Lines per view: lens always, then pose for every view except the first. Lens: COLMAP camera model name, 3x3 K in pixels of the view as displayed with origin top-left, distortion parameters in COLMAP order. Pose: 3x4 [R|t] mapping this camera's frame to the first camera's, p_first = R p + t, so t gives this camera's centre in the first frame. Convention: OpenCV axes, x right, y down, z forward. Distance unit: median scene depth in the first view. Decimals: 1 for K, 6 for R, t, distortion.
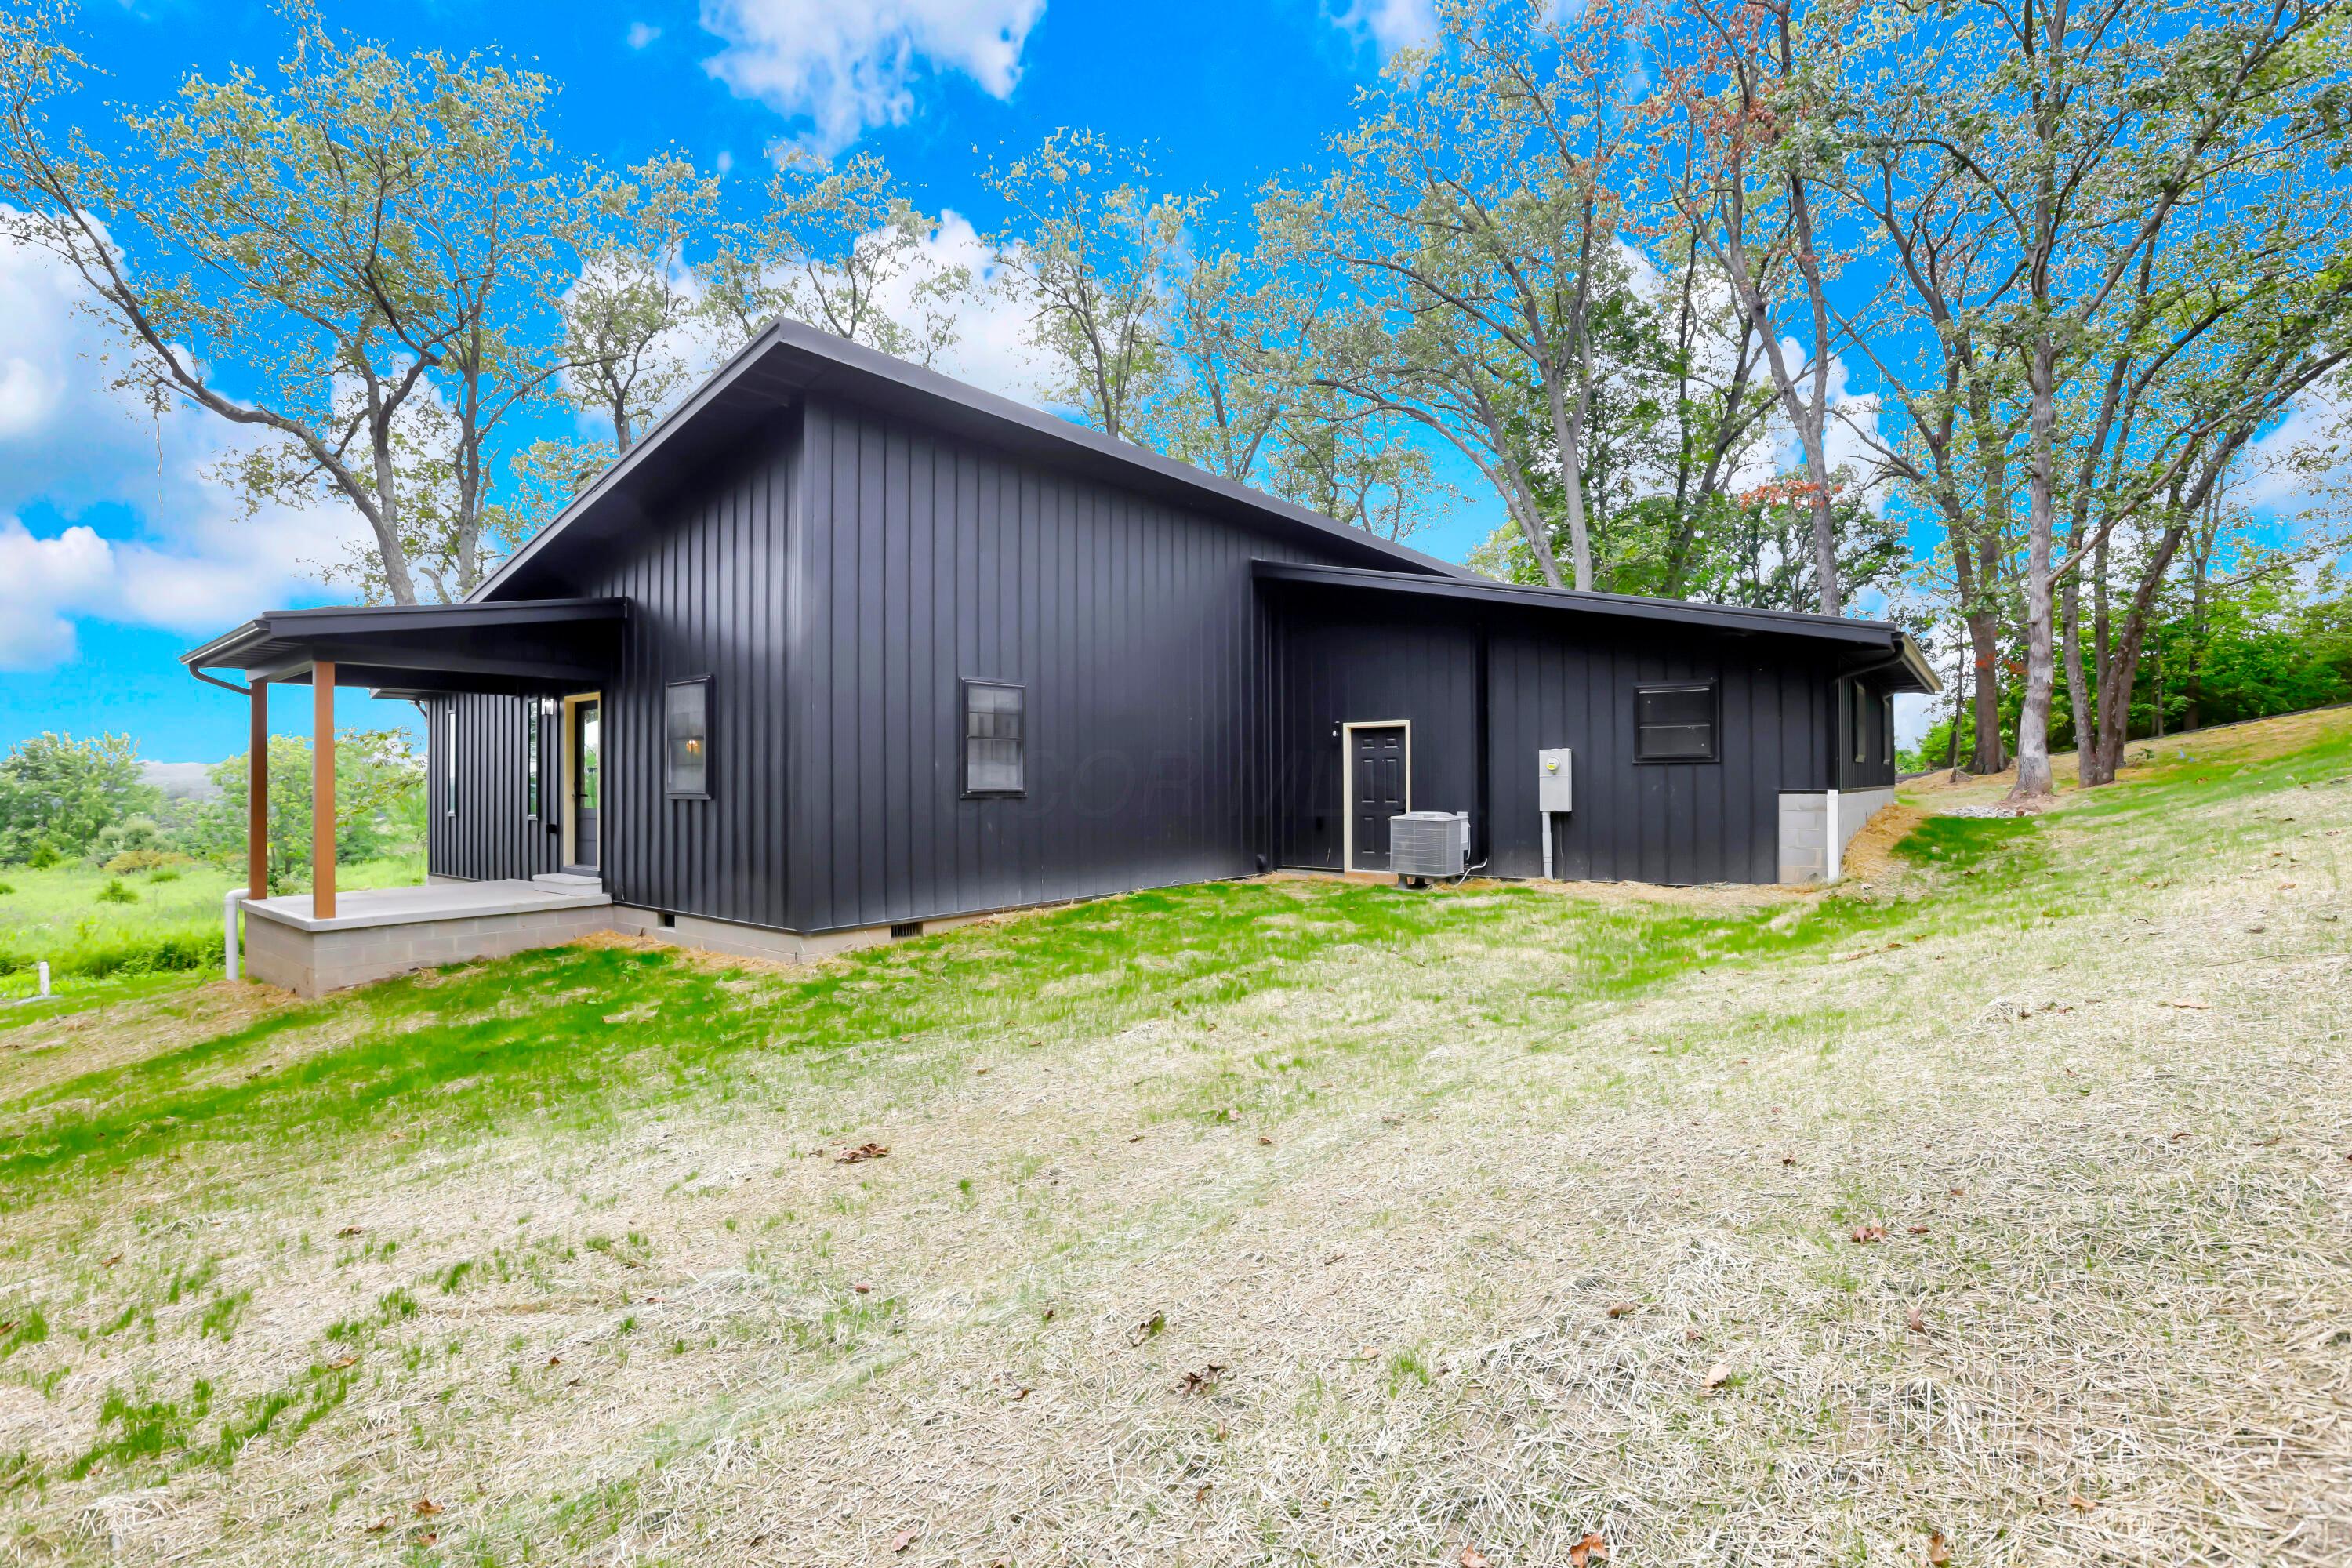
lens RADIAL K [[1111.2, 0, 1169.6], [0, 1111.2, 780.7], [0, 0, 1]] dist [-0.043480, 0.012360]
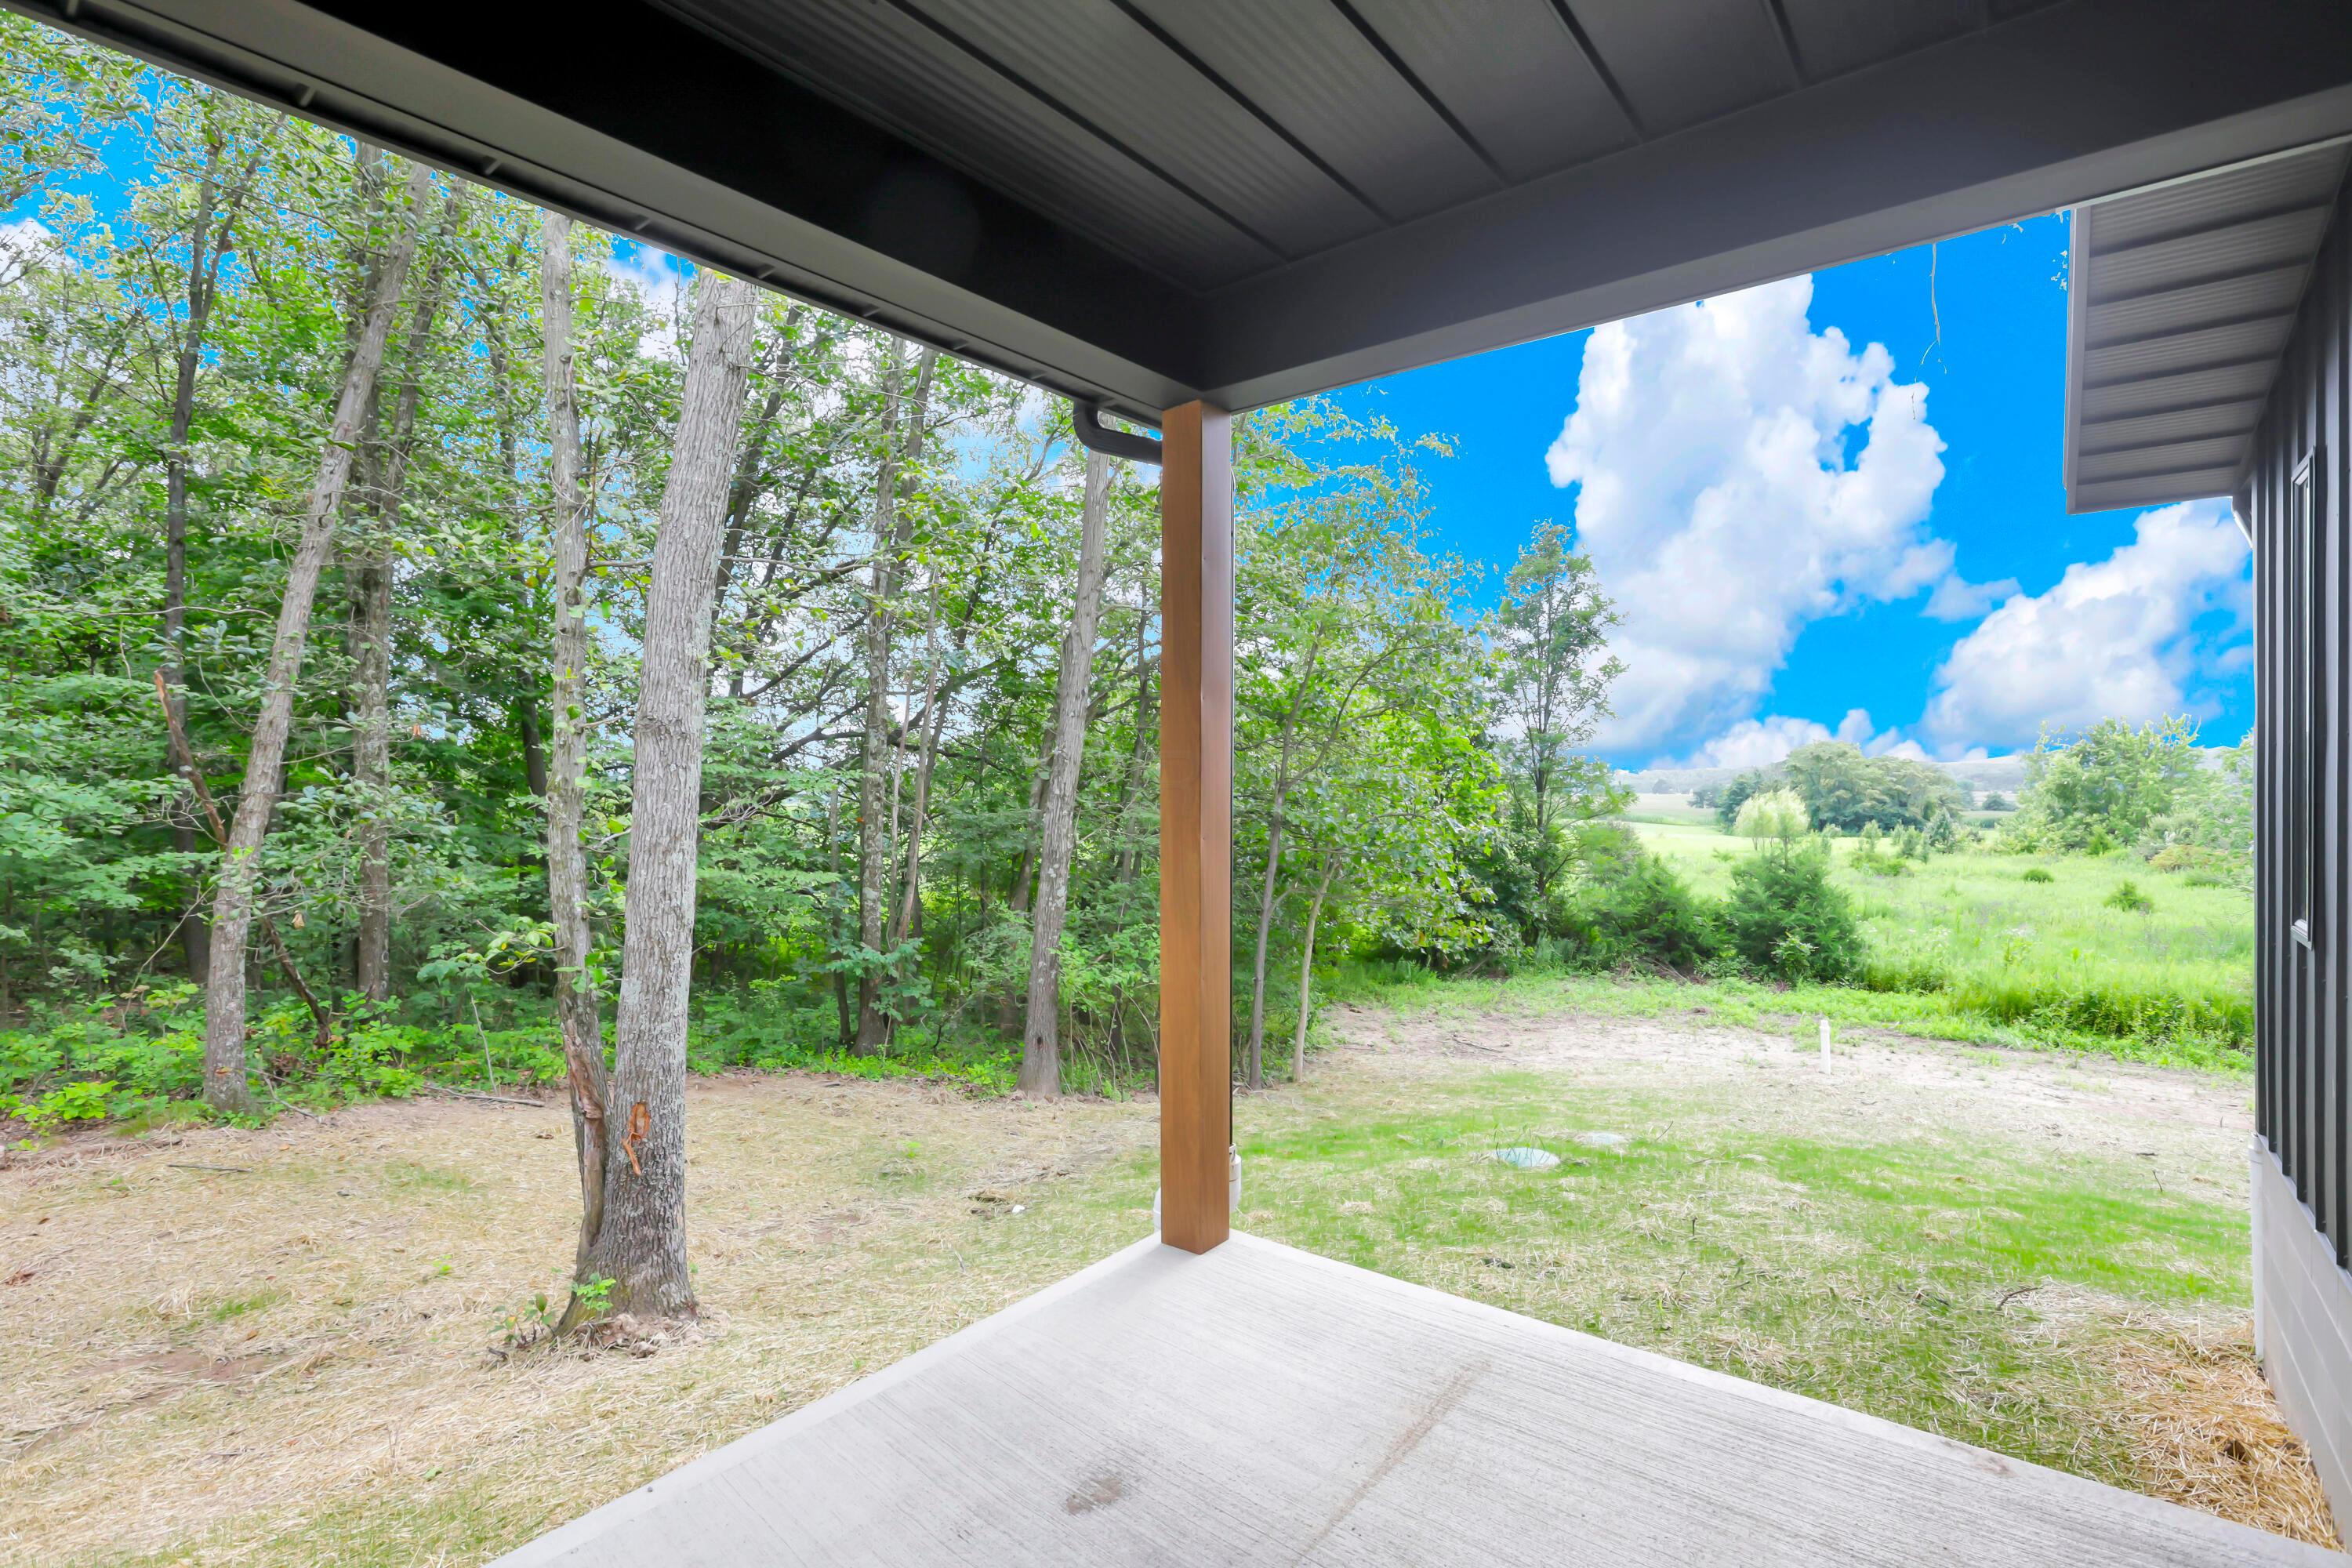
lens RADIAL K [[1111.2, 0, 1176.1], [0, 1111.2, 777.5], [0, 0, 1]] dist [-0.043480, 0.012360]
pose [[0.019007, 0.006820, -0.999796, -0.086671], [0.005773, 0.999959, 0.006931, -0.001275], [0.999803, -0.005904, 0.018967, 0.151039]]
